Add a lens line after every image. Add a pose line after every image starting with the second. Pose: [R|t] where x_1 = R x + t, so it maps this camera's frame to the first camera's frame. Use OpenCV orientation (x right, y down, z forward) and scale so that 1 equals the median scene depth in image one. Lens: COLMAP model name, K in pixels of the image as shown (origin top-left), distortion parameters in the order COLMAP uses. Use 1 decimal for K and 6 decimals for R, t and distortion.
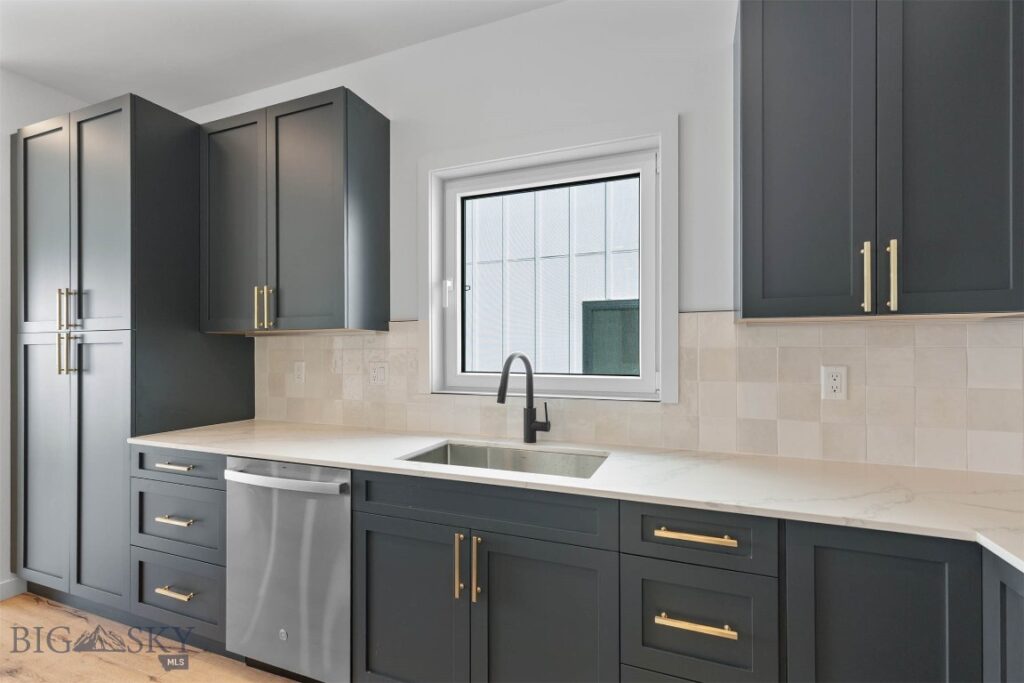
lens RADIAL K [[462.7, 0, 513.1], [0, 462.7, 347.8], [0, 0, 1]] dist [0.010671, -0.001343]
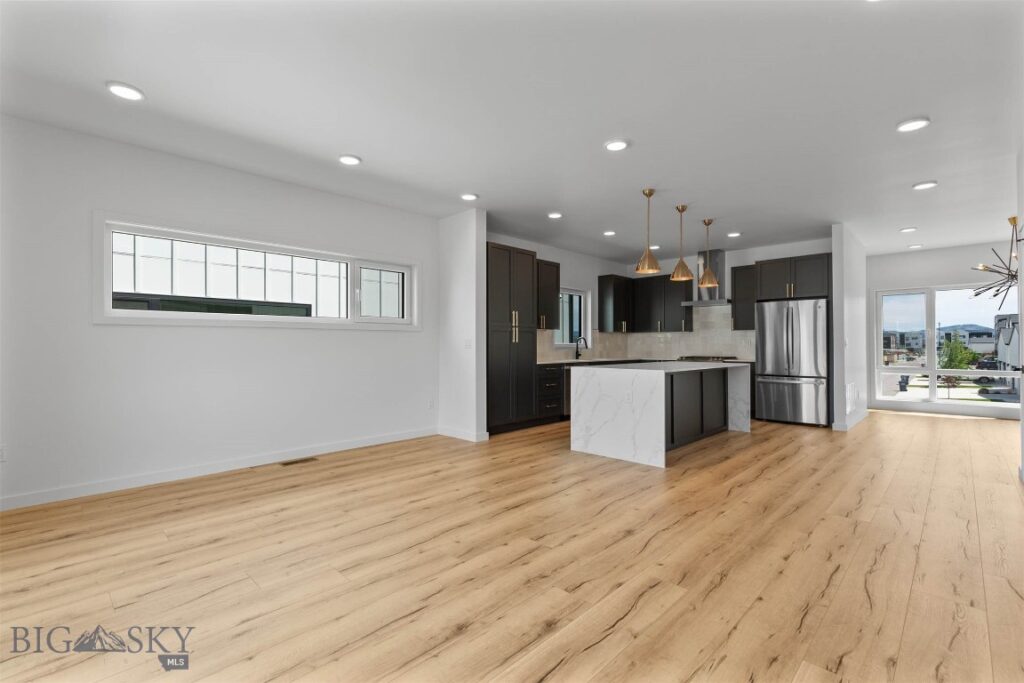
lens RADIAL K [[462.7, 0, 508.8], [0, 462.7, 335.1], [0, 0, 1]] dist [0.010671, -0.001343]
pose [[0.379931, 0.017947, 0.924841, -5.399909], [-0.003640, 0.999833, -0.017907, 0.083936], [-0.925008, 0.003437, 0.379933, 0.053608]]
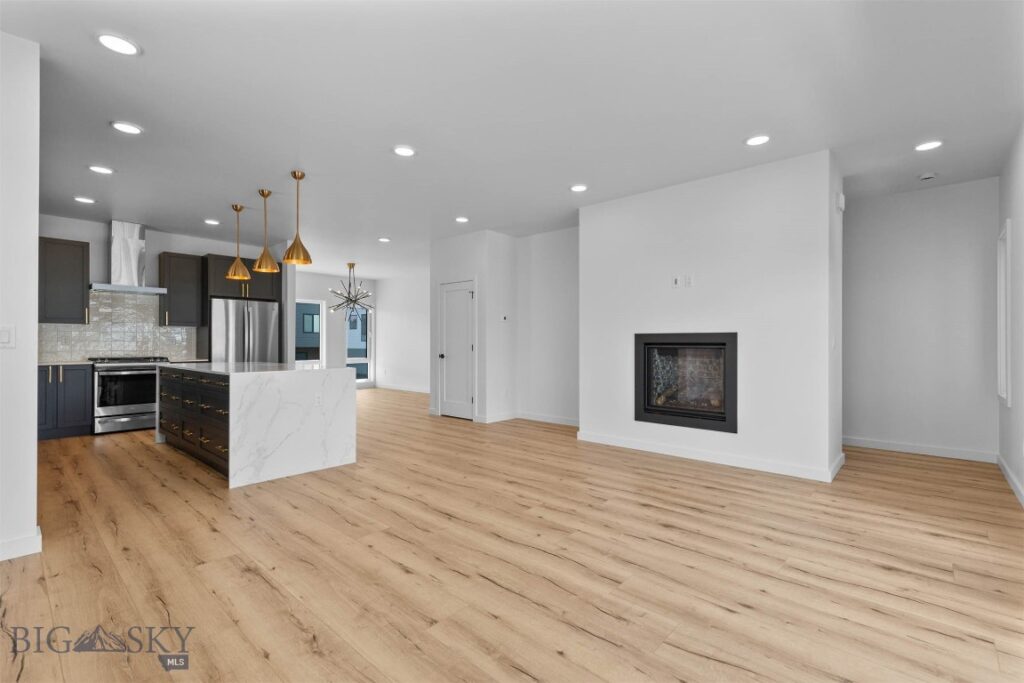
lens RADIAL K [[462.7, 0, 516.2], [0, 462.7, 341.1], [0, 0, 1]] dist [0.010671, -0.001343]
pose [[-0.942734, -0.001670, 0.333541, -4.279342], [-0.005144, 0.999941, -0.009530, 0.101039], [-0.333505, -0.010700, -0.942688, 2.822598]]
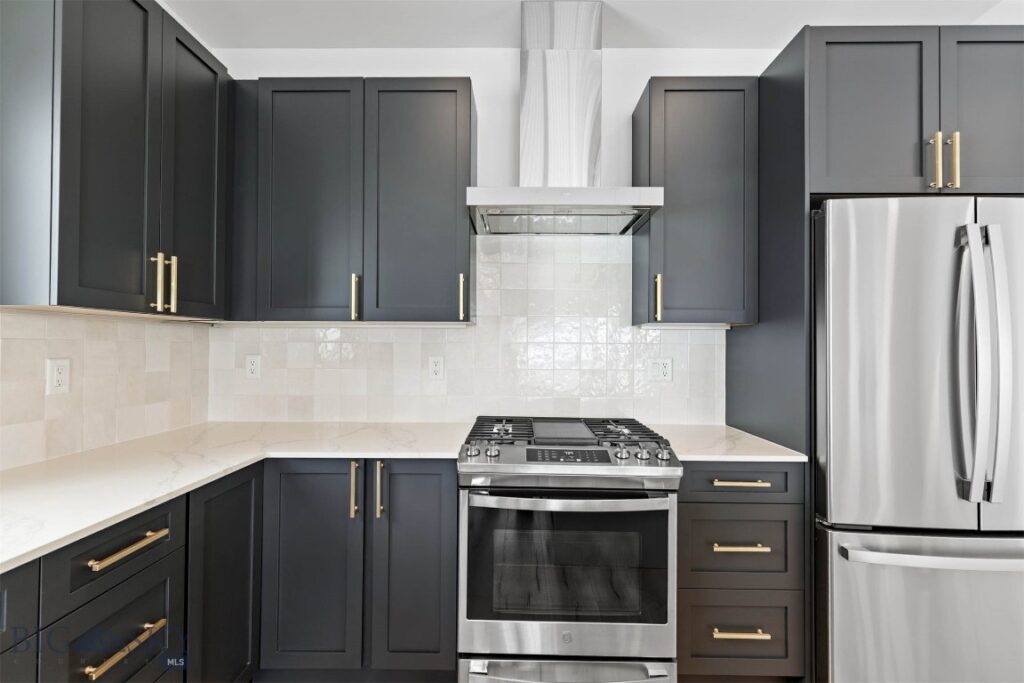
lens RADIAL K [[462.7, 0, 511.0], [0, 462.7, 343.9], [0, 0, 1]] dist [0.010671, -0.001343]
pose [[-0.373201, 0.002127, 0.927748, -0.666756], [-0.014243, 0.999866, -0.008022, 0.003148], [-0.927641, -0.016208, -0.373121, 0.594196]]
